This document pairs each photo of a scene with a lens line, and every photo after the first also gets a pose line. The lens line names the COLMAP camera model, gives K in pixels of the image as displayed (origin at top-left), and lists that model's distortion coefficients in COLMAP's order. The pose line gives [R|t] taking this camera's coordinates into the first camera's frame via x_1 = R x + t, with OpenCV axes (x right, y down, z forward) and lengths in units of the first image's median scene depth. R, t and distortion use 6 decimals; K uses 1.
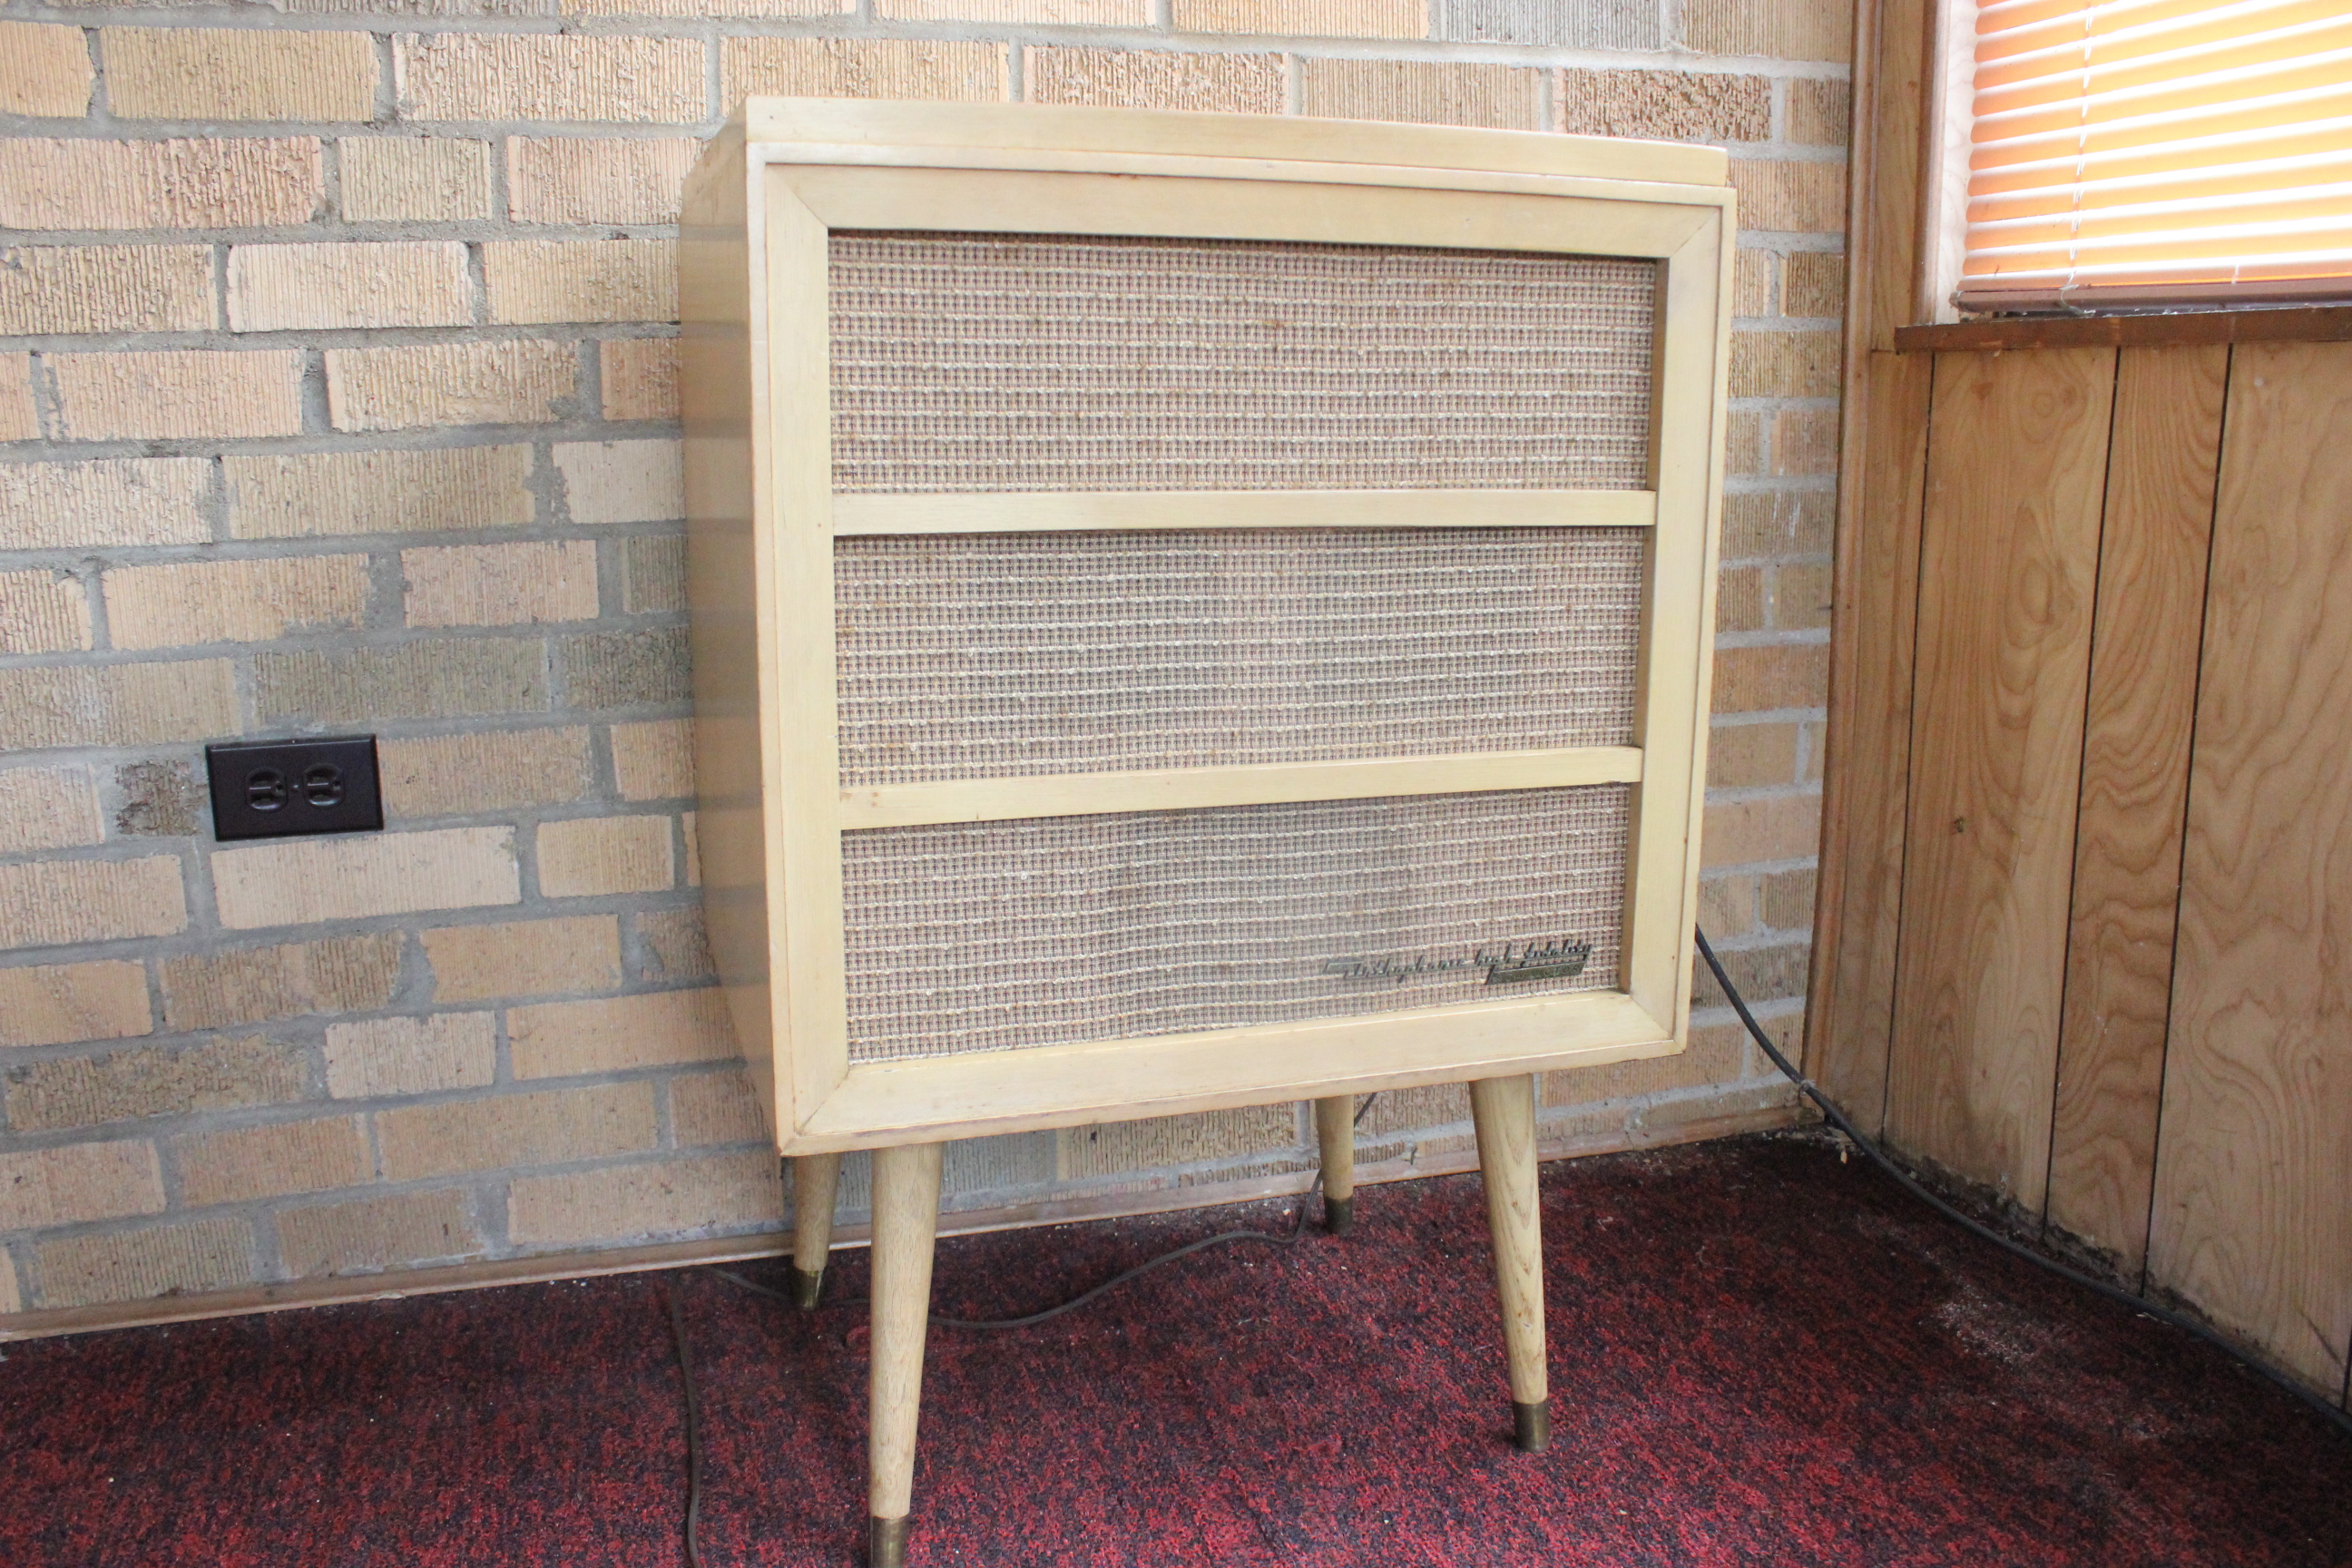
lens RADIAL K [[1937.6, 0, 1195.4], [0, 1937.6, 788.2], [0, 0, 1]] dist [-0.163837, 0.136365]
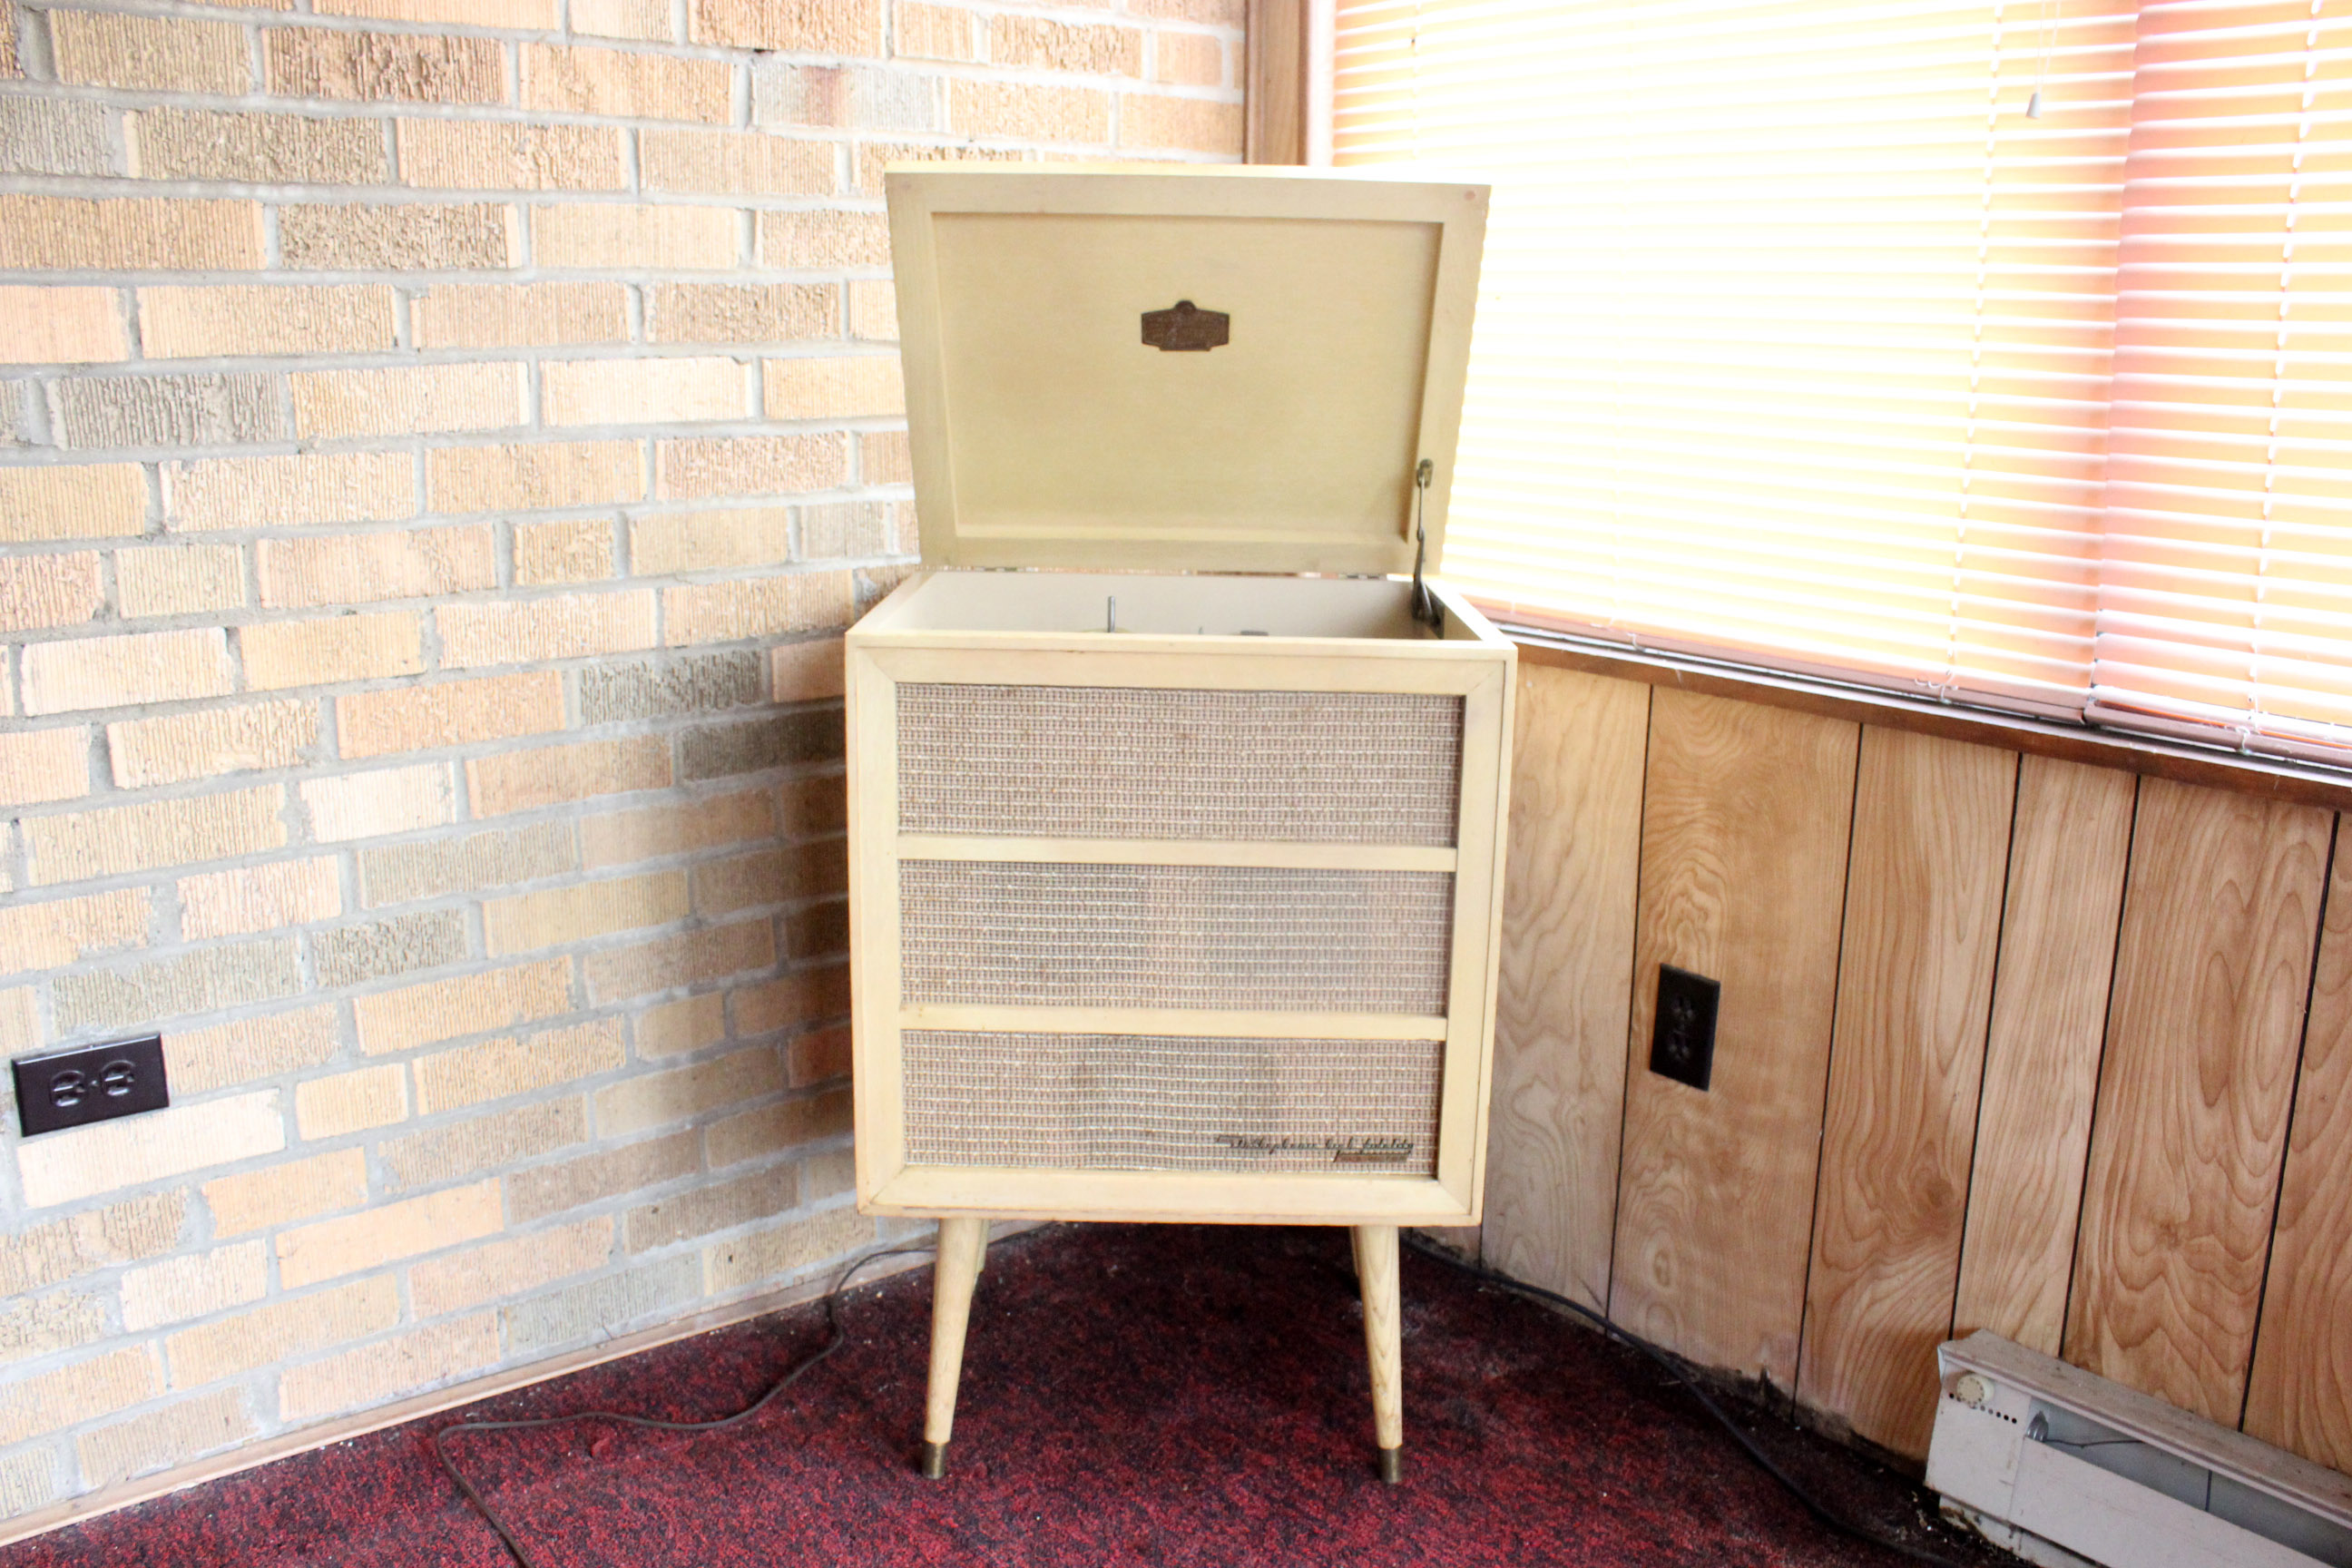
lens RADIAL K [[1937.6, 0, 1187.5], [0, 1937.6, 783.0], [0, 0, 1]] dist [-0.163837, 0.136365]
pose [[0.929615, -0.061771, 0.363317, -0.247701], [0.053327, 0.998024, 0.033237, -0.191122], [-0.364653, -0.011523, 0.931072, -0.343756]]
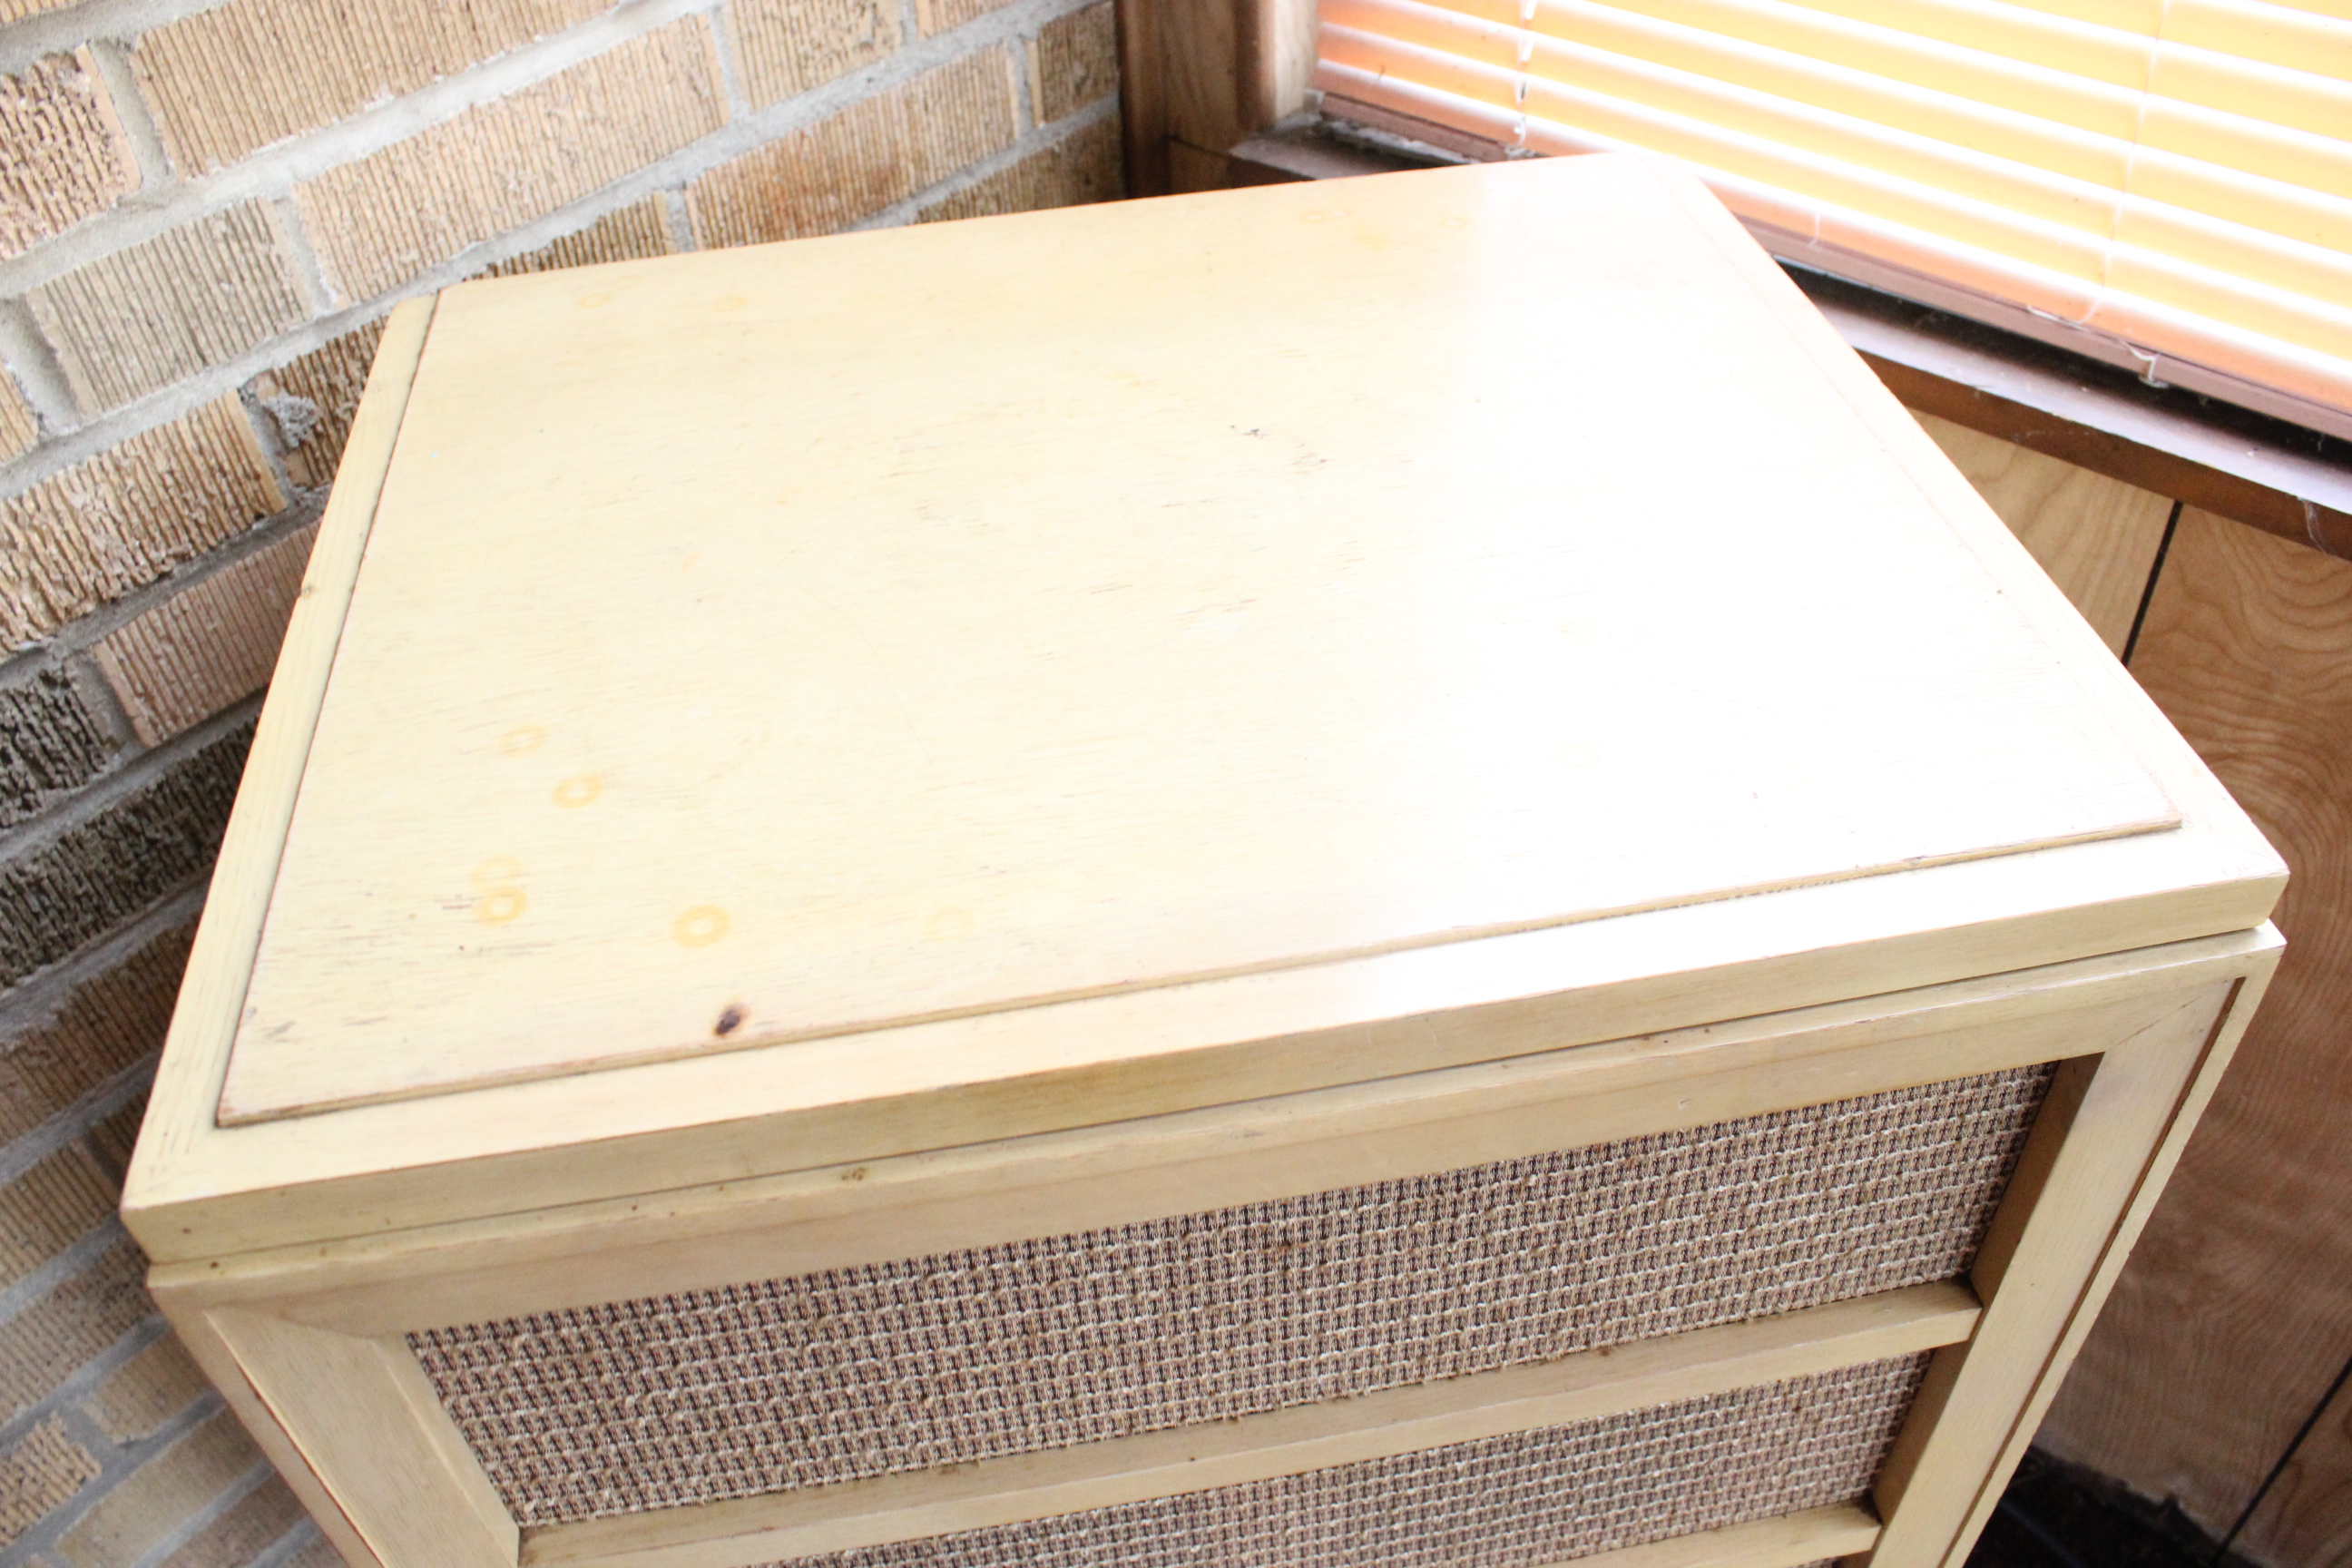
lens RADIAL K [[1937.6, 0, 1205.1], [0, 1937.6, 796.4], [0, 0, 1]] dist [-0.163837, 0.136365]
pose [[0.852423, -0.370013, 0.369412, 0.051617], [0.137871, 0.840595, 0.523824, -0.465582], [-0.504347, -0.395589, 0.767557, 0.488287]]
